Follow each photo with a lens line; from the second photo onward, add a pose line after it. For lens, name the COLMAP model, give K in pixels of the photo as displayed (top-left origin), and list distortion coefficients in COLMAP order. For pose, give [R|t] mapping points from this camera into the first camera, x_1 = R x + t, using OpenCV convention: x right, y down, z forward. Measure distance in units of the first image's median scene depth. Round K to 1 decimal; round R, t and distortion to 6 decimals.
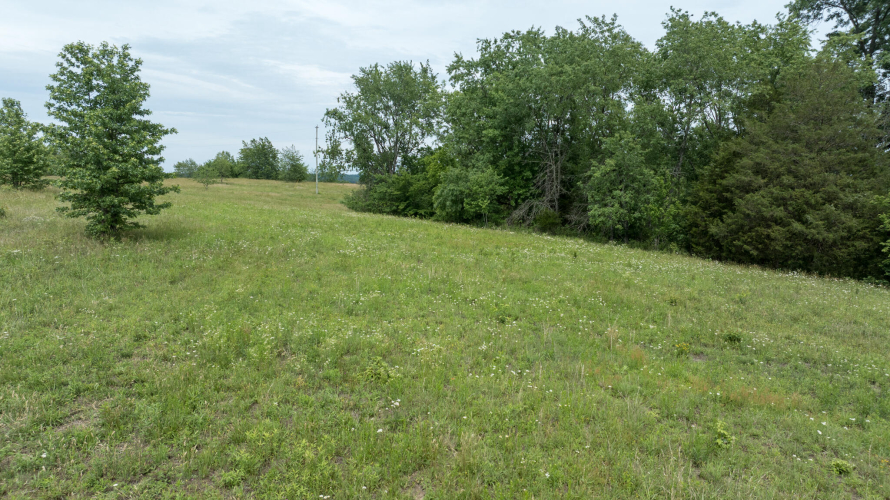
lens RADIAL K [[629.1, 0, 450.1], [0, 629.1, 250.0], [0, 0, 1]] dist [-0.034814, 0.043241]
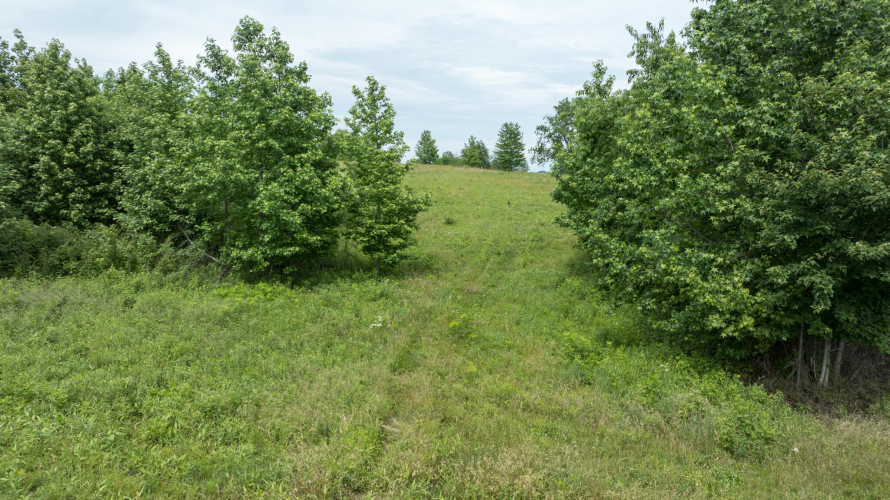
lens RADIAL K [[629.1, 0, 450.1], [0, 629.1, 250.0], [0, 0, 1]] dist [-0.034814, 0.043241]
pose [[0.965261, 0.021048, -0.260437, 0.026102], [-0.020060, 0.999778, 0.006452, 0.109098], [0.260515, -0.001004, 0.965469, -0.705902]]
